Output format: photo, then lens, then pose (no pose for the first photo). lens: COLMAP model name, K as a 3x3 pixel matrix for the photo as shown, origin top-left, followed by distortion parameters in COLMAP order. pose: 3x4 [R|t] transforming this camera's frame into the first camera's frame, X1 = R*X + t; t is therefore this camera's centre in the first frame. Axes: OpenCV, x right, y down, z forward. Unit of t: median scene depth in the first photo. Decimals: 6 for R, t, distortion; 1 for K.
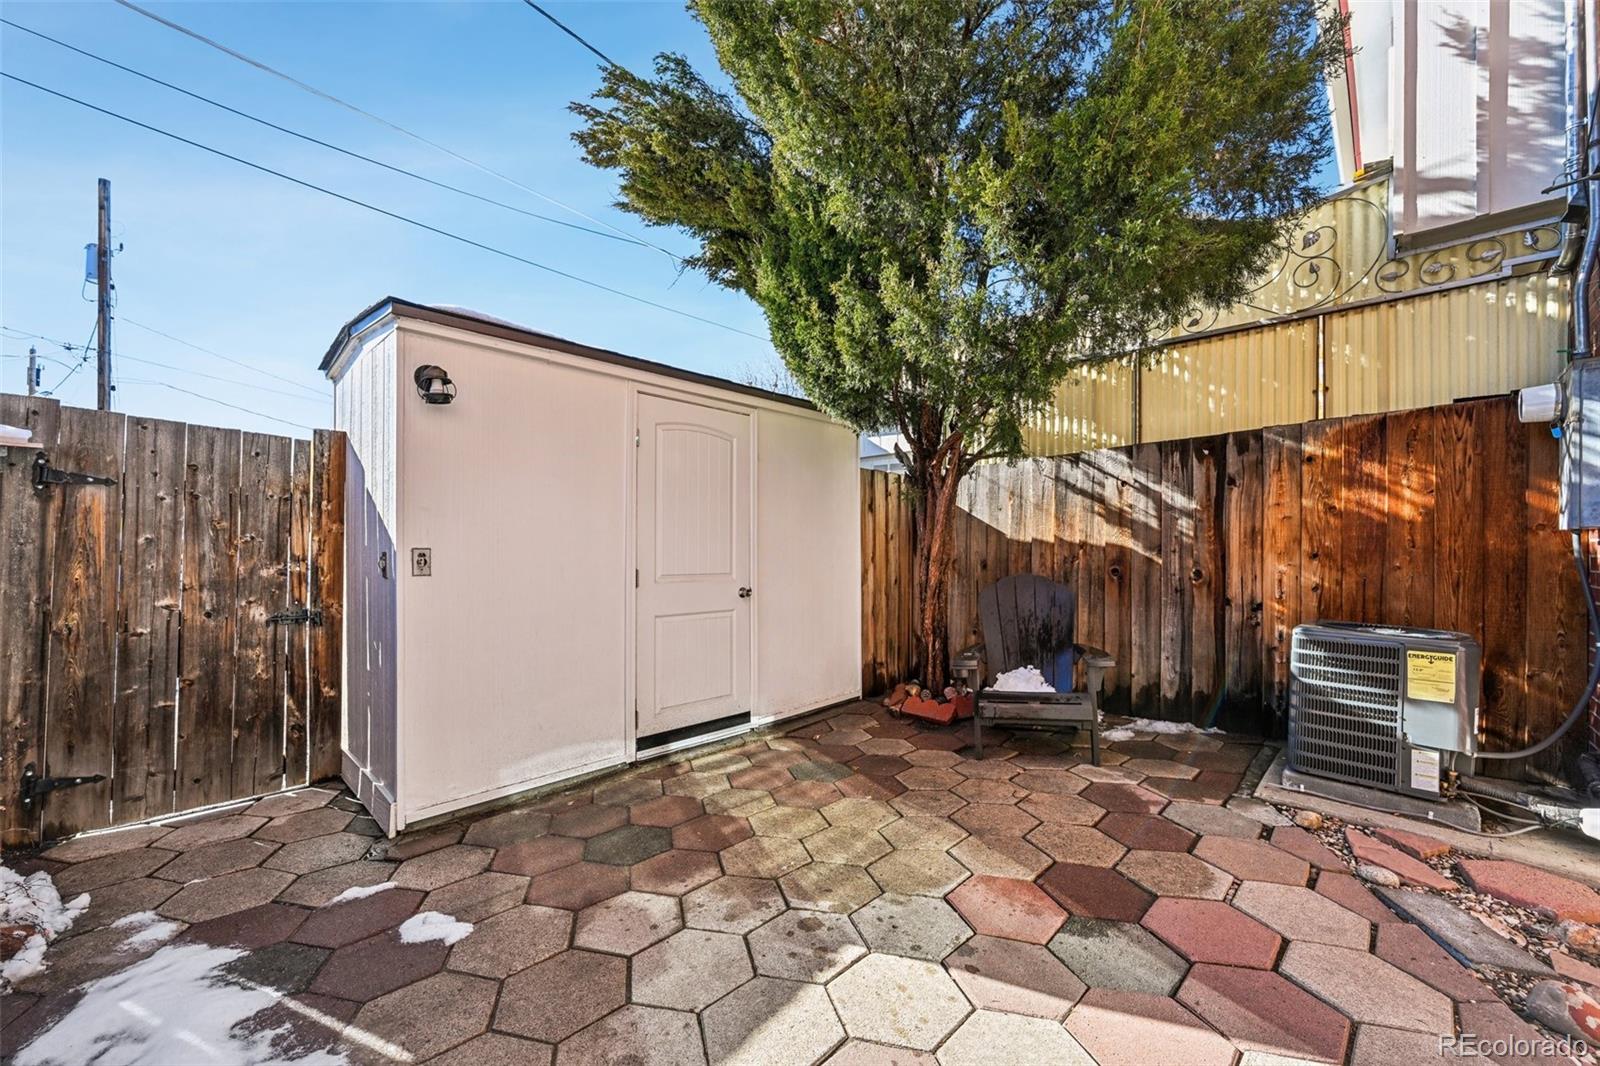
lens RADIAL K [[624.9, 0, 803.8], [0, 624.9, 545.2], [0, 0, 1]] dist [-0.000827, -0.000839]
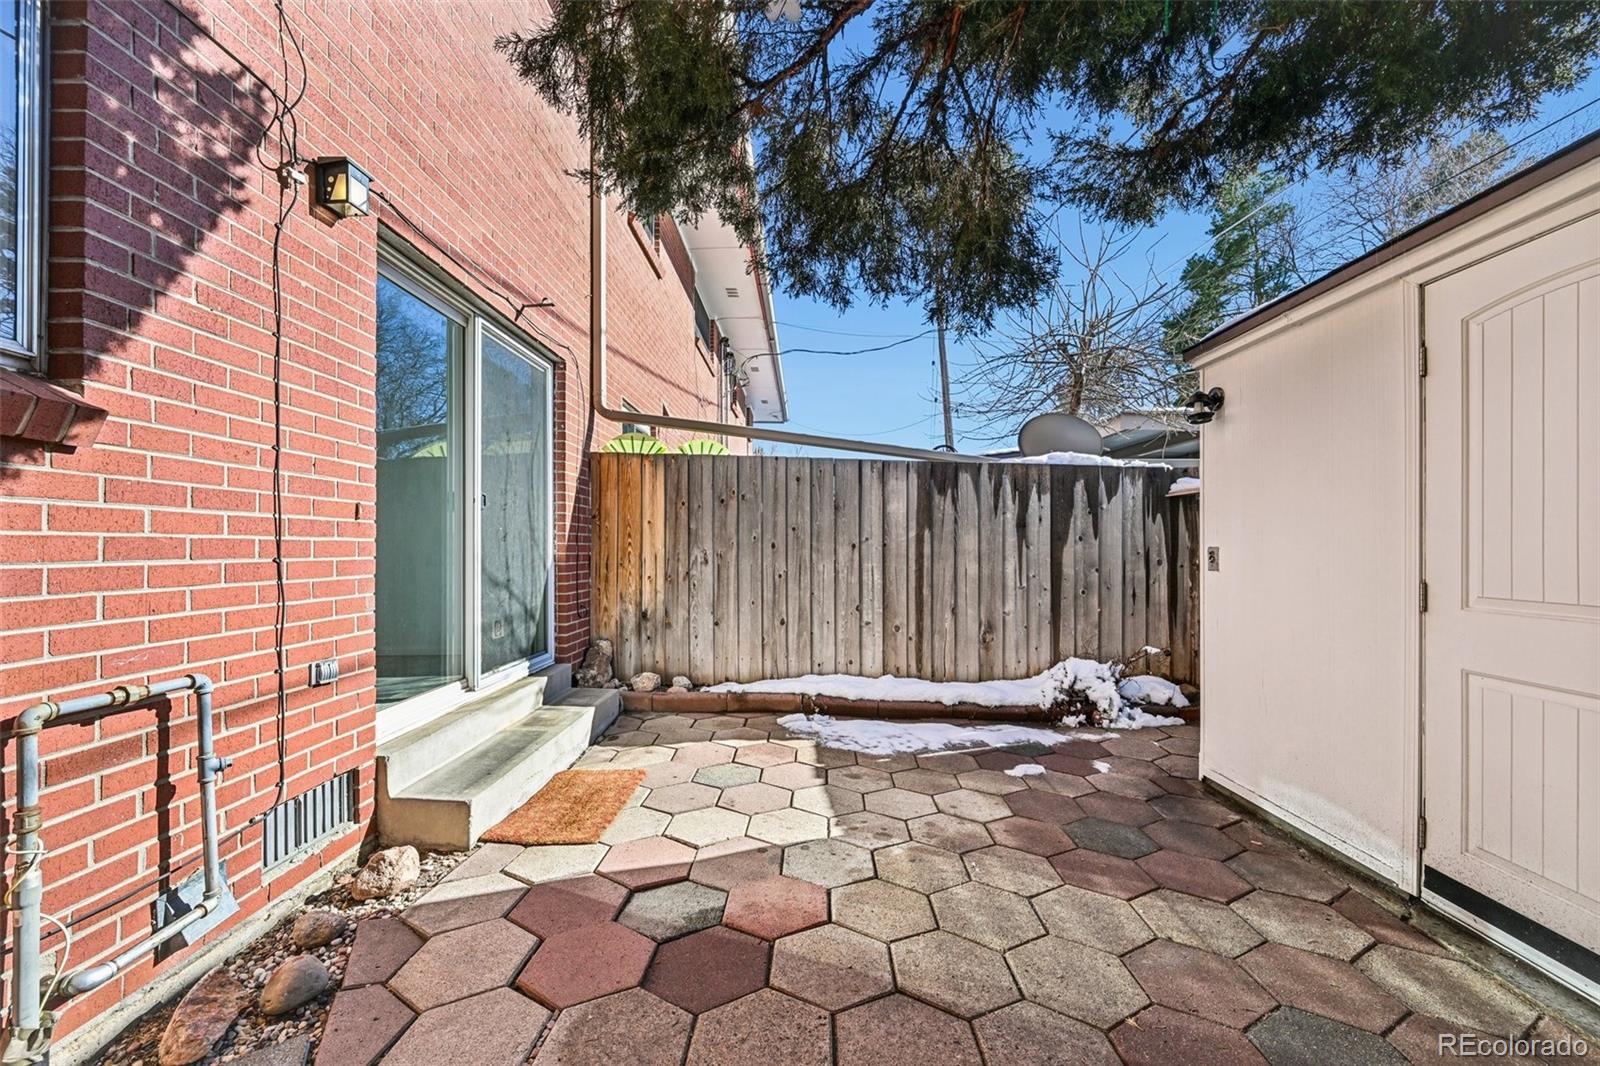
lens RADIAL K [[624.9, 0, 805.0], [0, 624.9, 537.5], [0, 0, 1]] dist [-0.000827, -0.000839]
pose [[-0.711755, -0.002491, -0.702424, 0.964404], [0.007116, 0.999917, -0.010757, -0.004263], [0.702392, -0.012655, -0.711678, 1.684080]]
